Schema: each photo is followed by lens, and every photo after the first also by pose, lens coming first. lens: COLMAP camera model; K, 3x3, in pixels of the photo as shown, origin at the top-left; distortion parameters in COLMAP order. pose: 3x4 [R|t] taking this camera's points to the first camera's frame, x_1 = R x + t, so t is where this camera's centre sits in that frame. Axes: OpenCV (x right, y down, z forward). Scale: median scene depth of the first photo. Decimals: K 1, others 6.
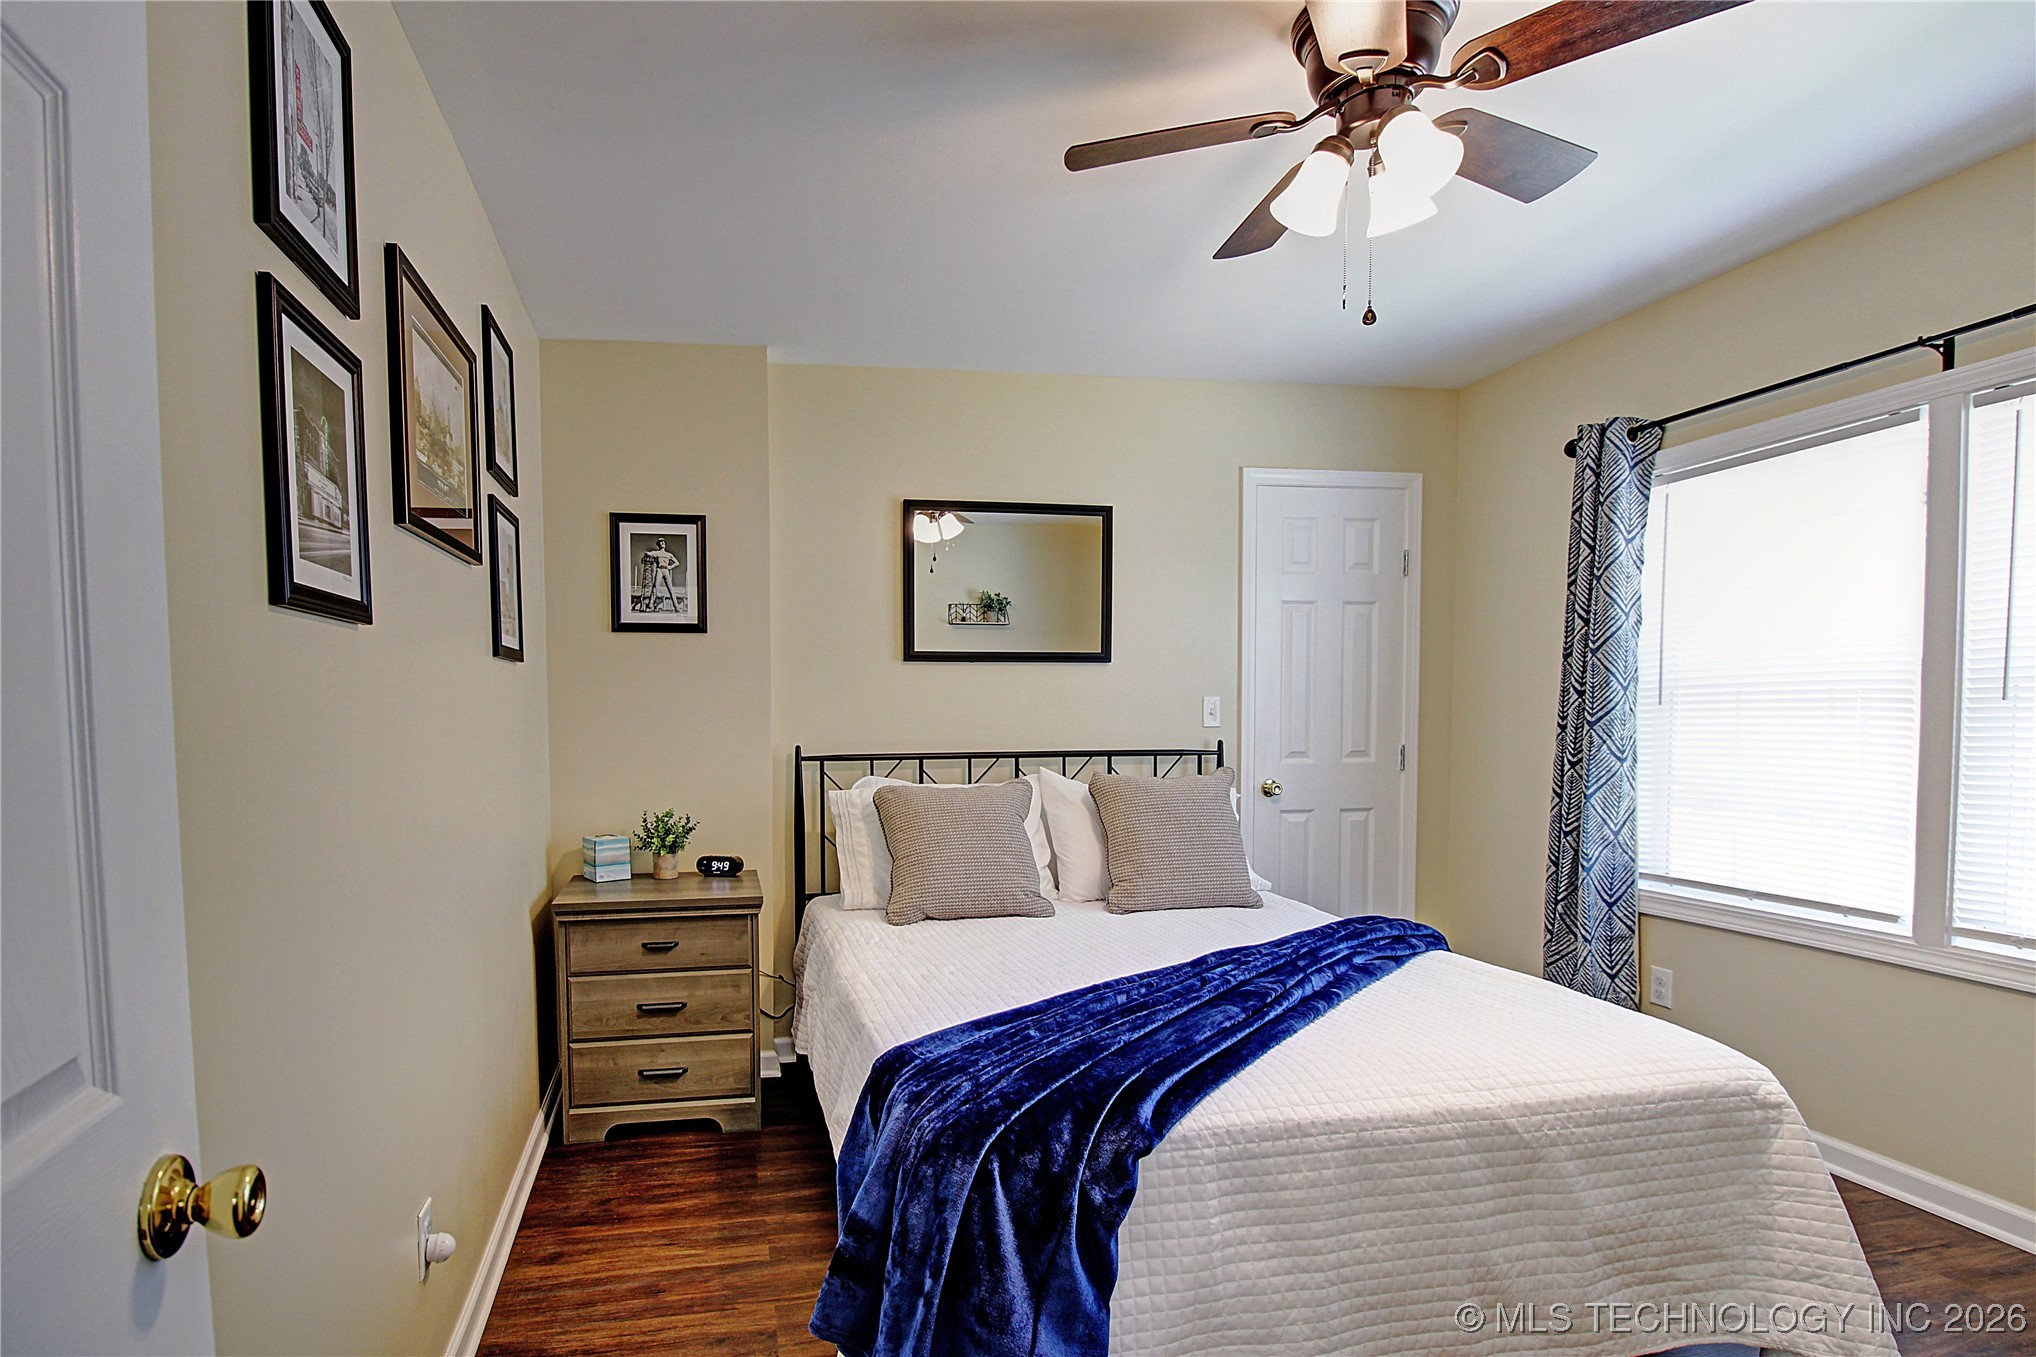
lens RADIAL K [[910.5, 0, 873.8], [0, 910.5, 627.4], [0, 0, 1]] dist [0.003487, -0.006973]
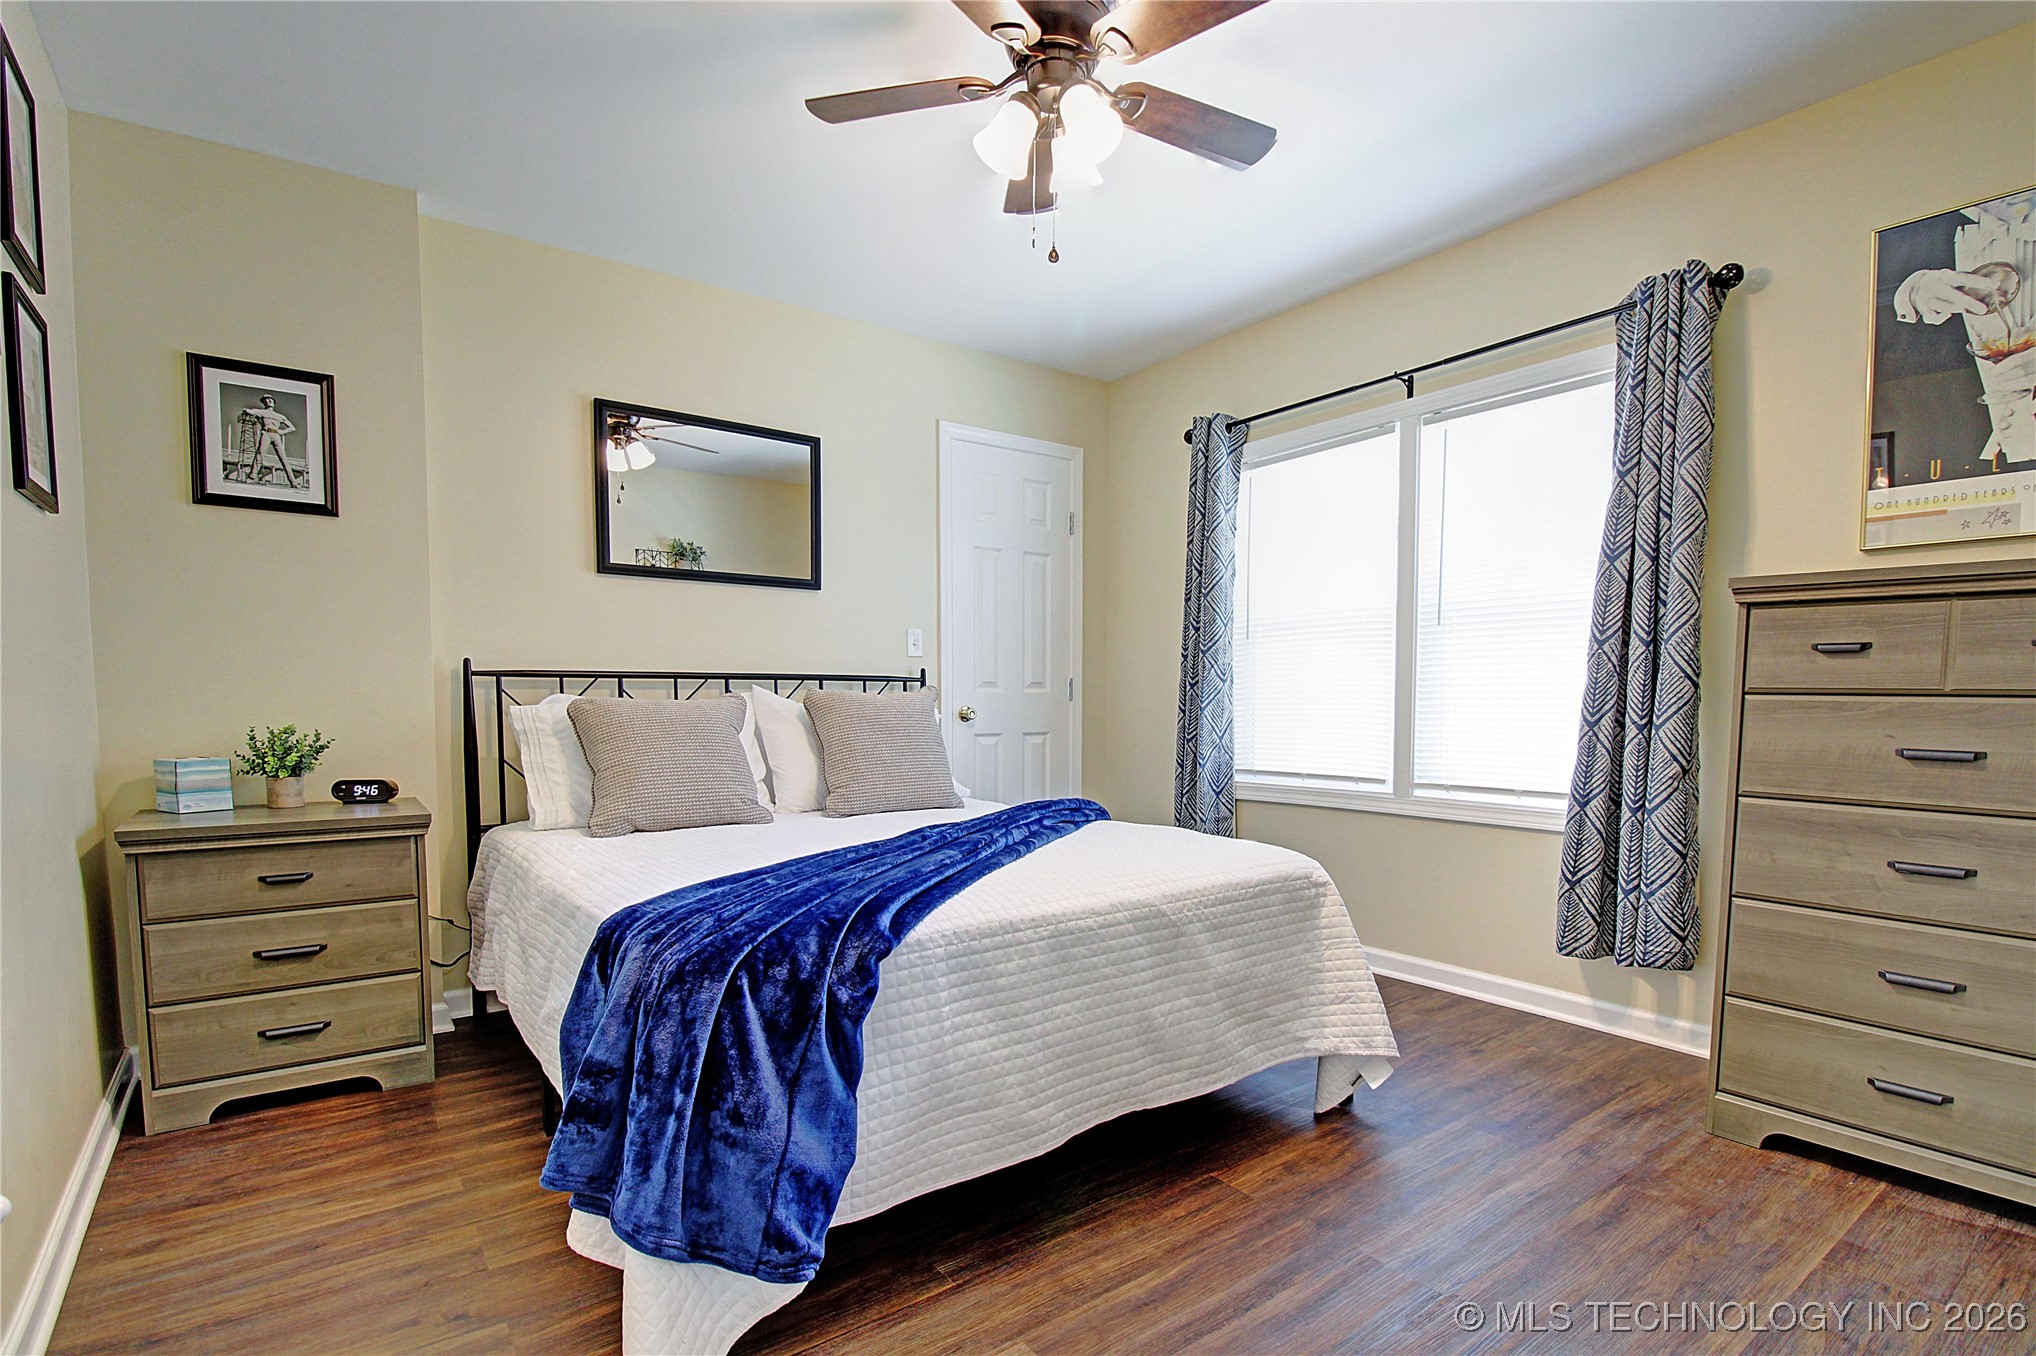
lens RADIAL K [[973.2, 0, 1018.0], [0, 973.2, 678.0], [0, 0, 1]] dist [-0.003089, -0.011914]
pose [[0.881051, -0.004964, 0.472995, -0.070481], [0.003645, 0.999986, 0.003704, 0.176396], [-0.473007, -0.001539, 0.881057, -0.049788]]
